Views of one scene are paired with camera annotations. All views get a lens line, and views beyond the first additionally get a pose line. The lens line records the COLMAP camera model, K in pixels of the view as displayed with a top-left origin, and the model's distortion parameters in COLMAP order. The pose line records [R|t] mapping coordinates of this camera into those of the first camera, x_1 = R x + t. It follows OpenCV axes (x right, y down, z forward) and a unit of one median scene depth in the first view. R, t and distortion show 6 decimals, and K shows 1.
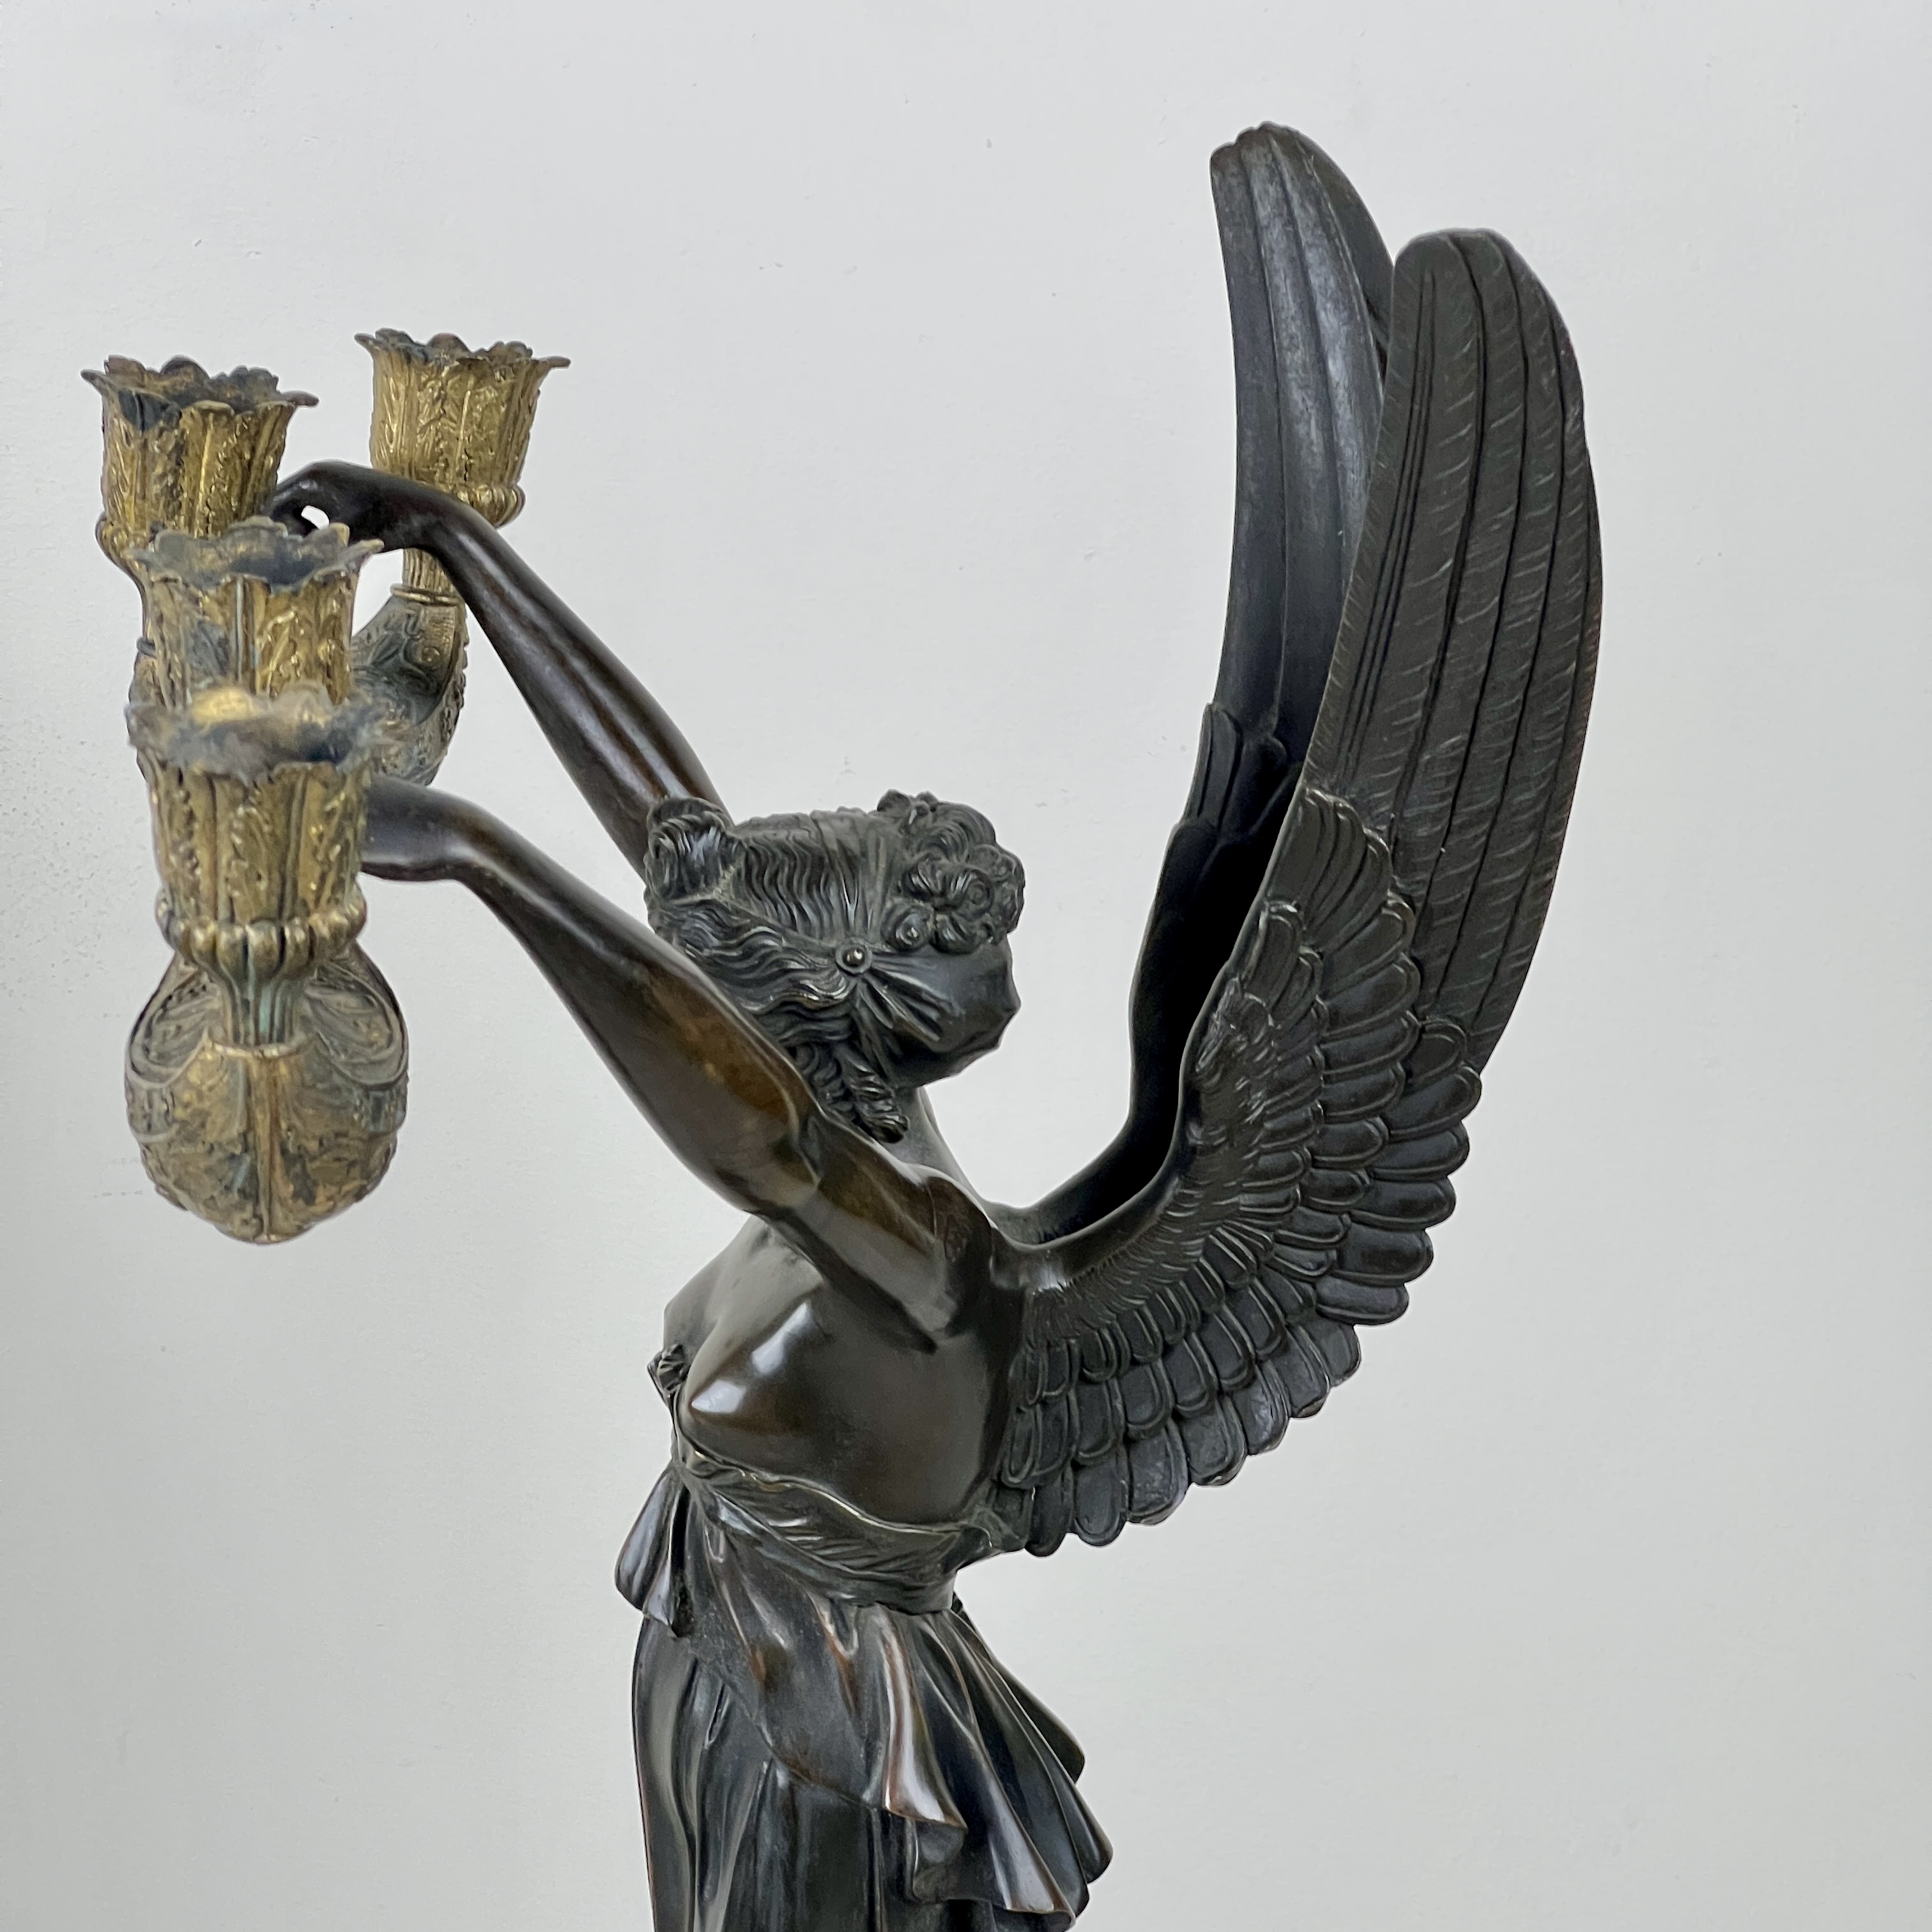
lens RADIAL K [[5865.0, 0, 1034.2], [0, 5865.0, 972.0], [0, 0, 1]] dist [-0.550345, 15.281604]
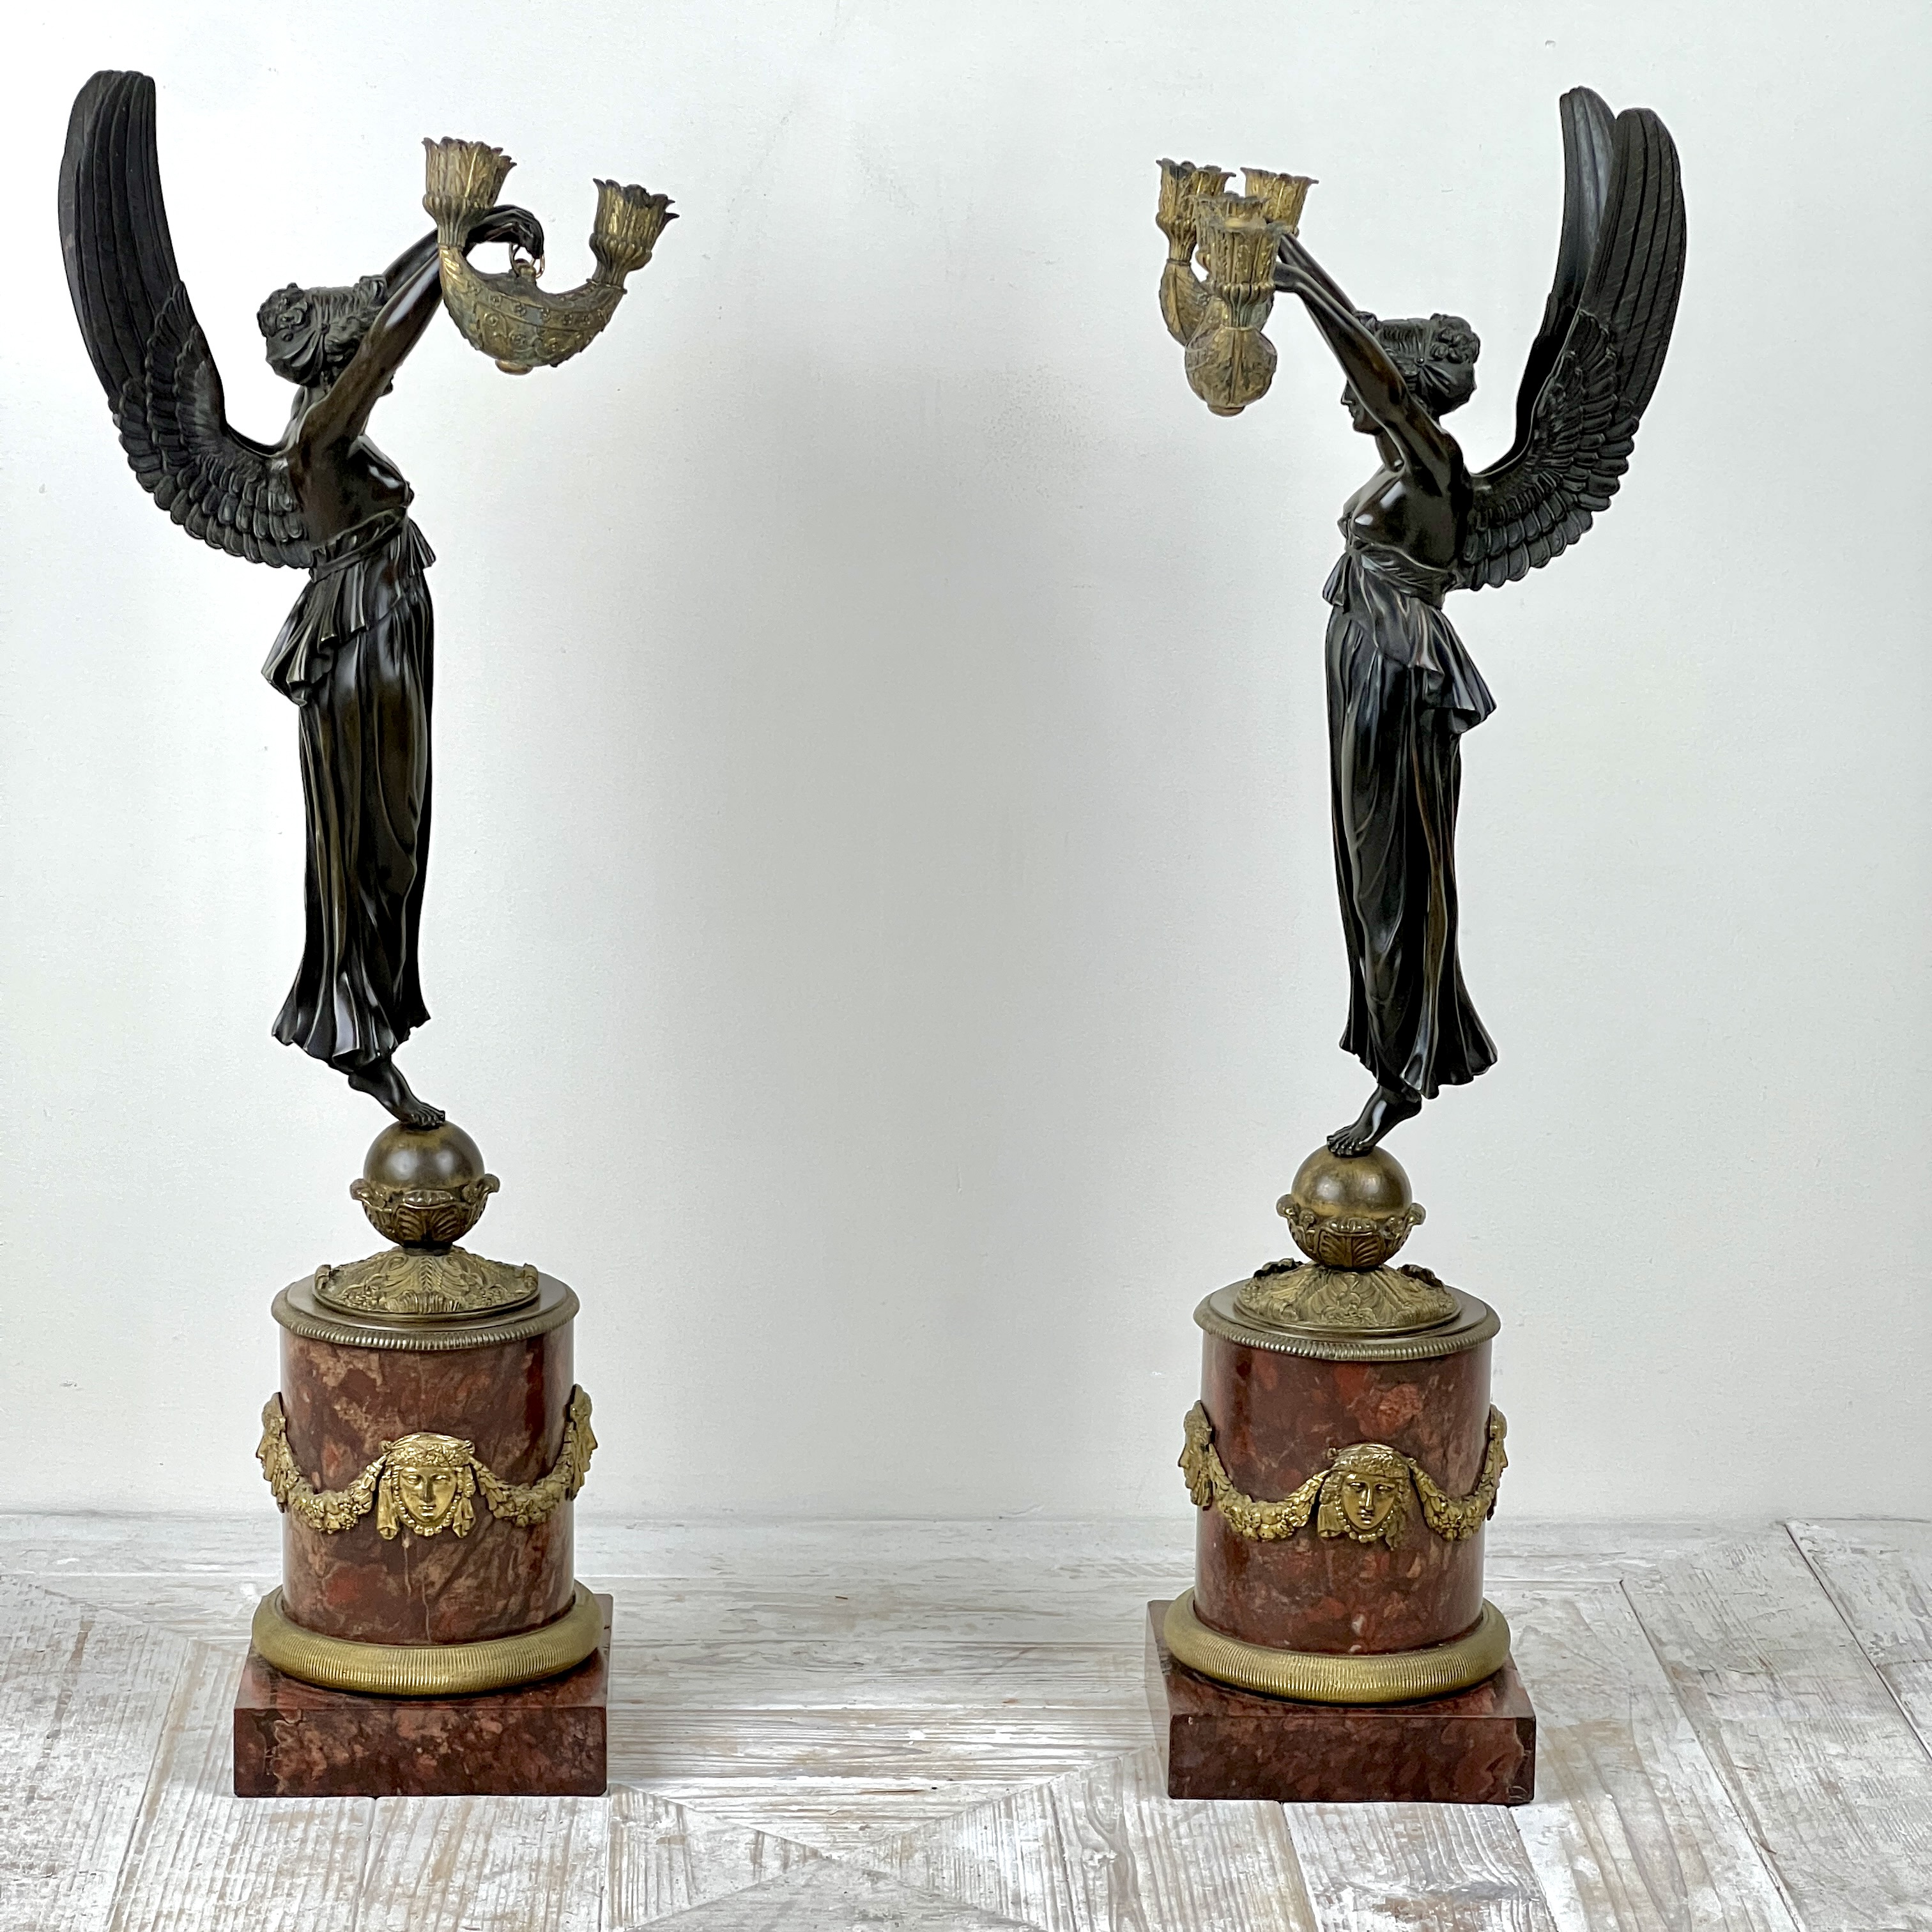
lens RADIAL K [[5959.7, 0, 919.3], [0, 5959.7, 965.0], [0, 0, 1]] dist [-0.518001, 12.284360]
pose [[0.993972, 0.045285, -0.099845, 0.028632], [-0.052775, 0.995883, -0.073694, 0.511368], [0.096096, 0.078519, 0.992270, -1.861996]]
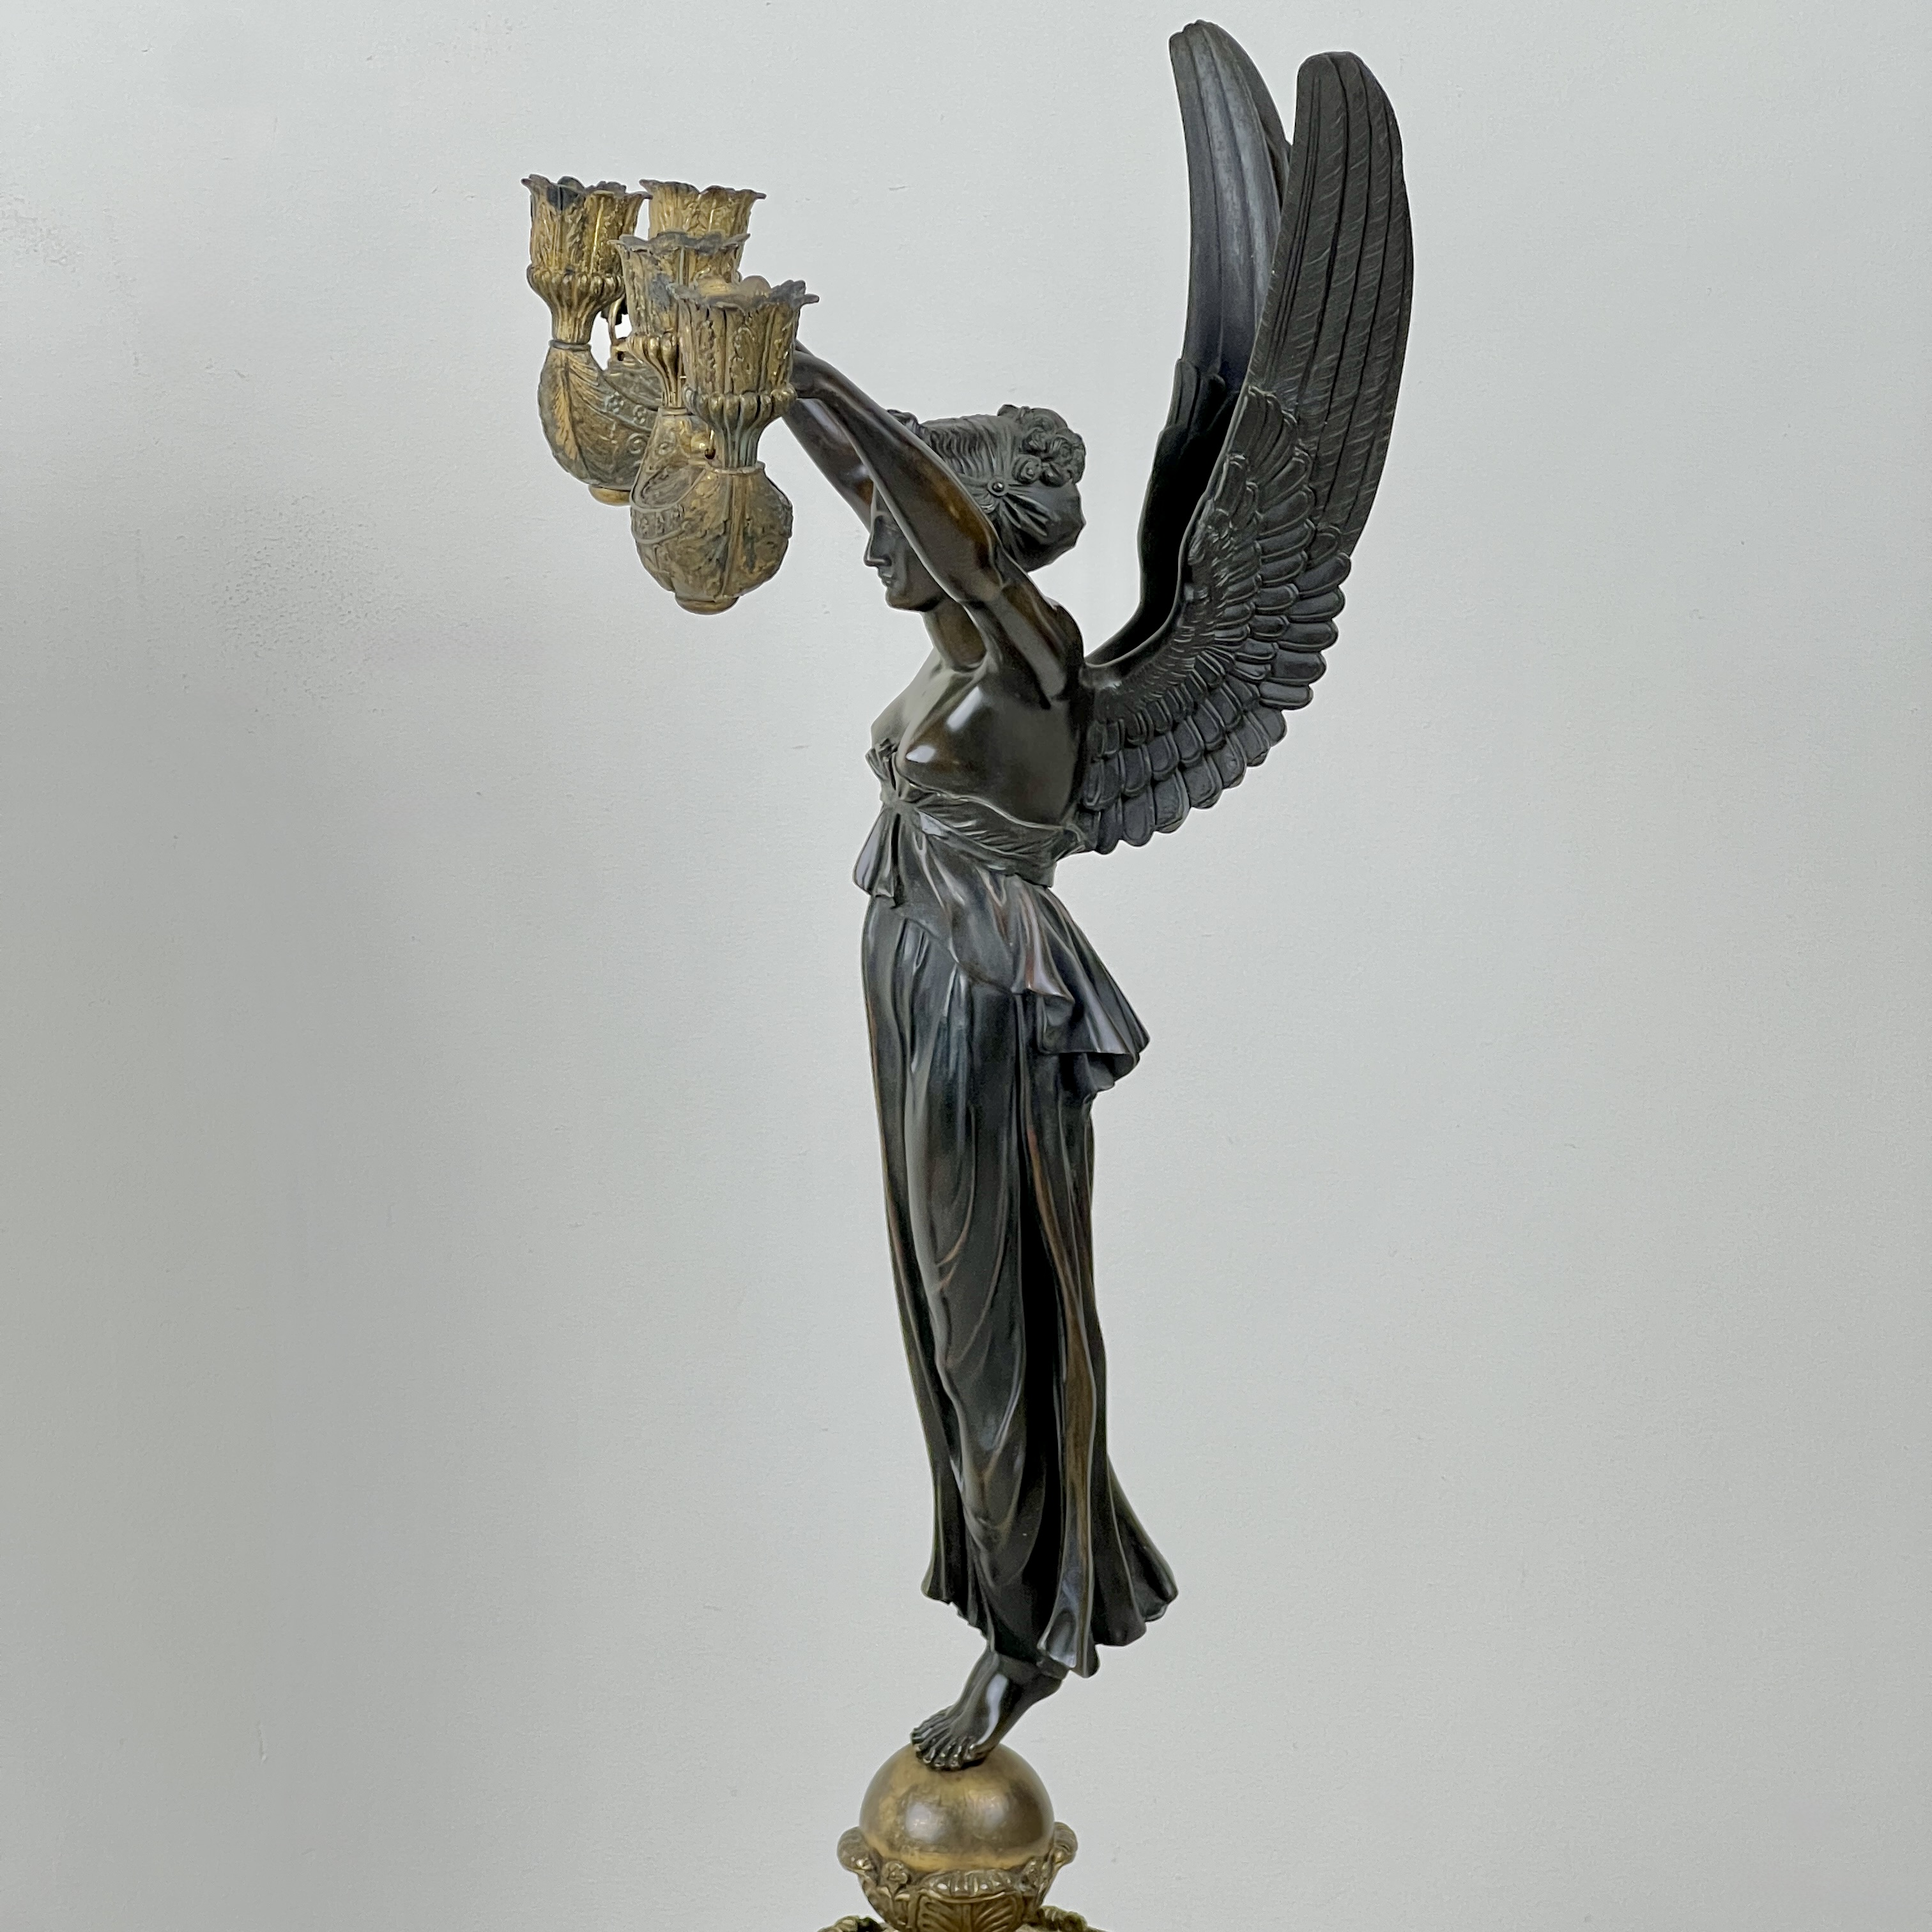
lens RADIAL K [[5865.0, 0, 1034.2], [0, 5865.0, 972.0], [0, 0, 1]] dist [-0.550345, 15.281604]
pose [[0.995428, -0.037276, 0.087942, -0.174310], [0.042574, 0.997341, -0.059150, 0.239401], [-0.085503, 0.062624, 0.994368, -0.707913]]
